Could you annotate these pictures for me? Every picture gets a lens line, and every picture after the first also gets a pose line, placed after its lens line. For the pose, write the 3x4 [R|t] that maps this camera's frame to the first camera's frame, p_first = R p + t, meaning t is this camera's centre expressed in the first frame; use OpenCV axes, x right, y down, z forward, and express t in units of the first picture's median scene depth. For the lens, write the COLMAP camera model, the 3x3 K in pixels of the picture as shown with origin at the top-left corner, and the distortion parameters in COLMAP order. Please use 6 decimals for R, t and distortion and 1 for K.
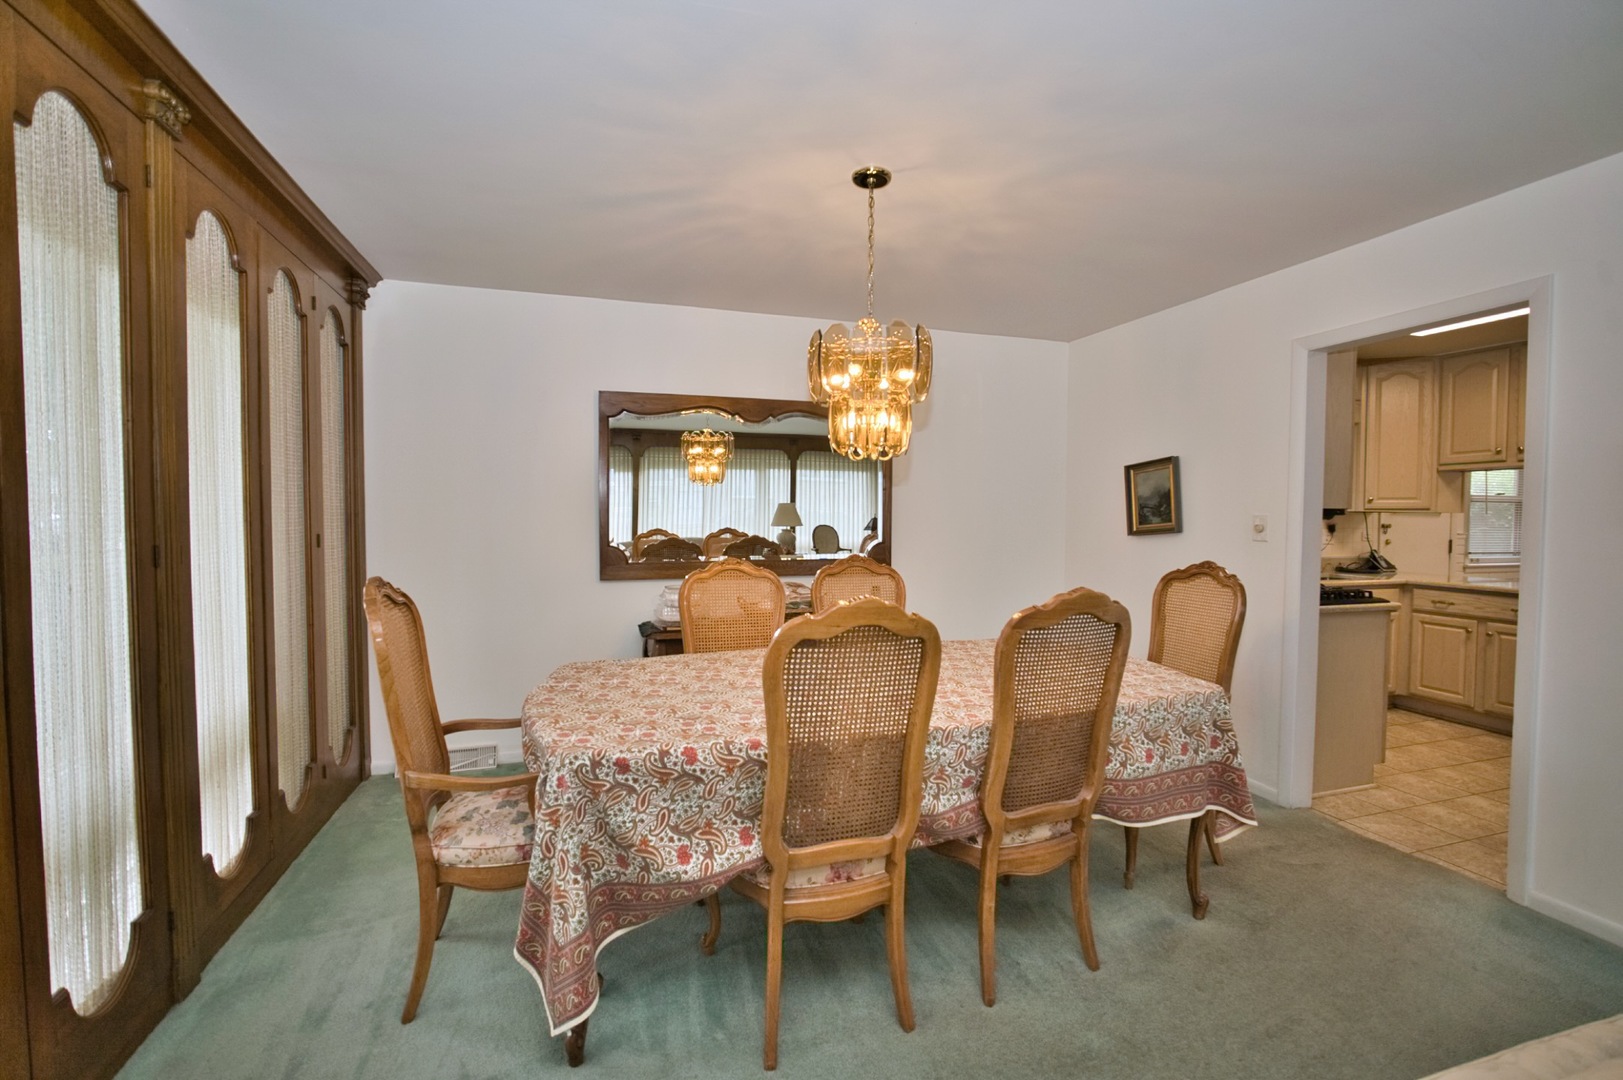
lens RADIAL K [[703.7, 0, 809.9], [0, 703.7, 537.7], [0, 0, 1]] dist [-0.025195, 0.007239]
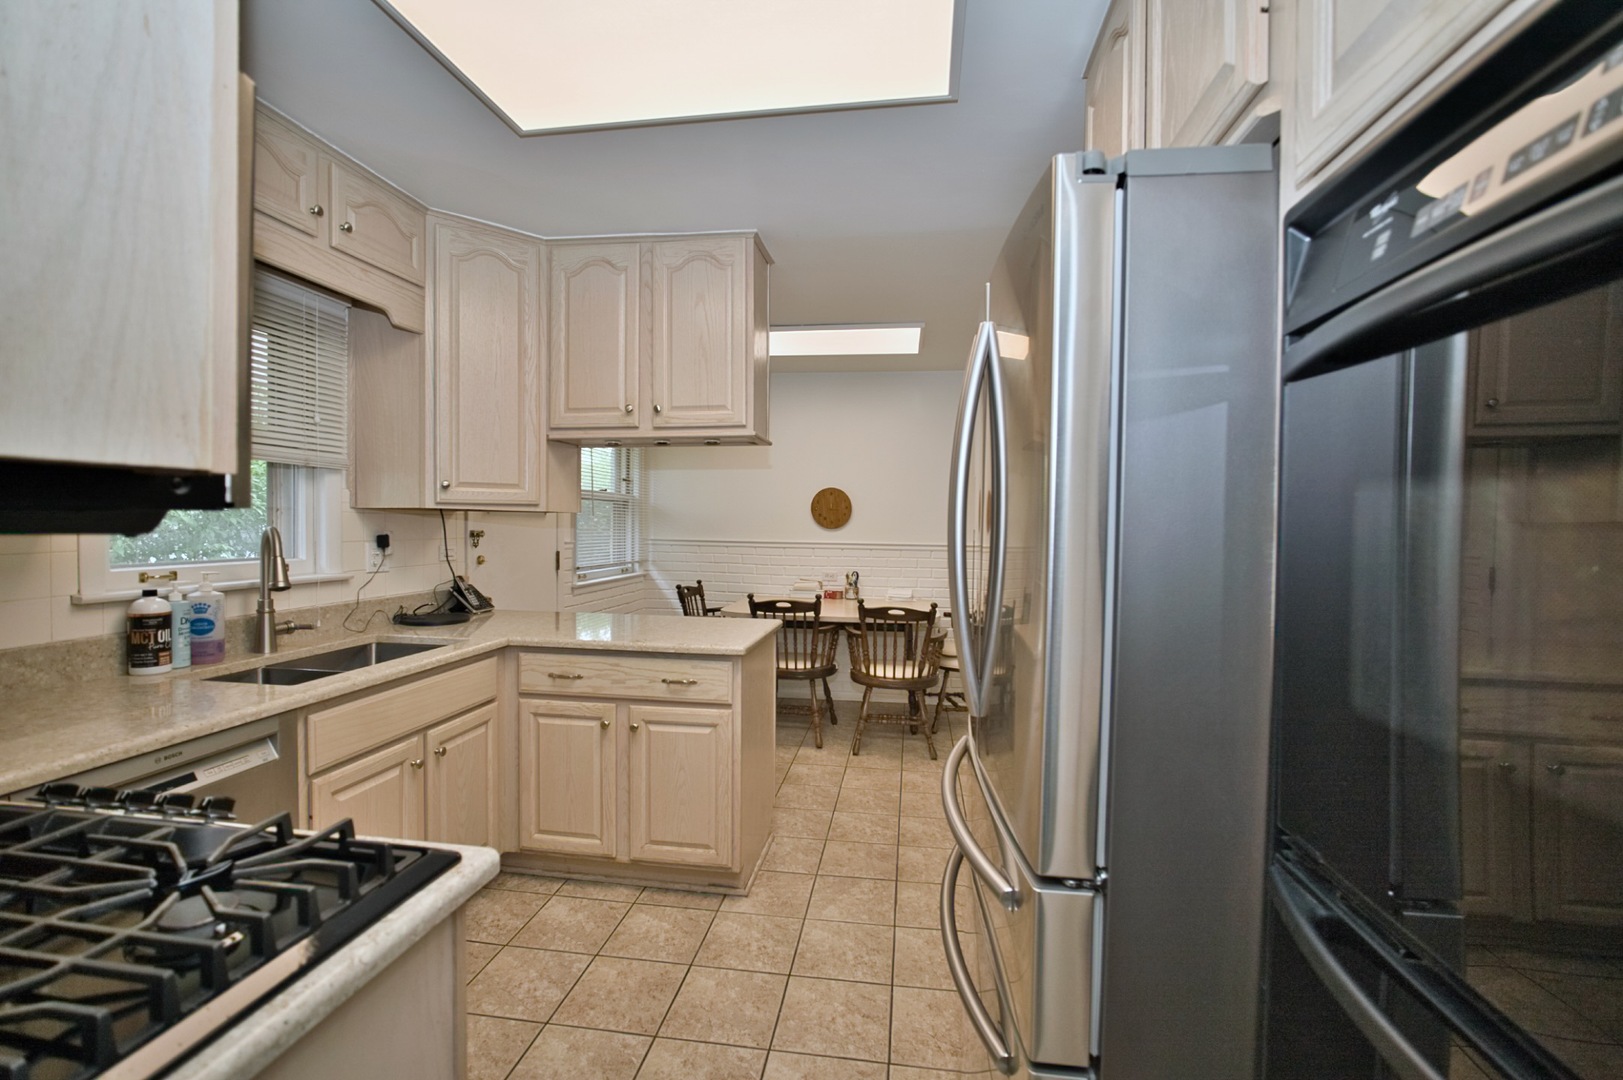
lens RADIAL K [[703.7, 0, 809.9], [0, 703.7, 537.7], [0, 0, 1]] dist [-0.025195, 0.007239]
pose [[0.435117, -0.021135, 0.900126, 0.571261], [0.023420, 0.999652, 0.012150, -0.020032], [-0.900069, 0.015794, 0.435460, 0.663071]]
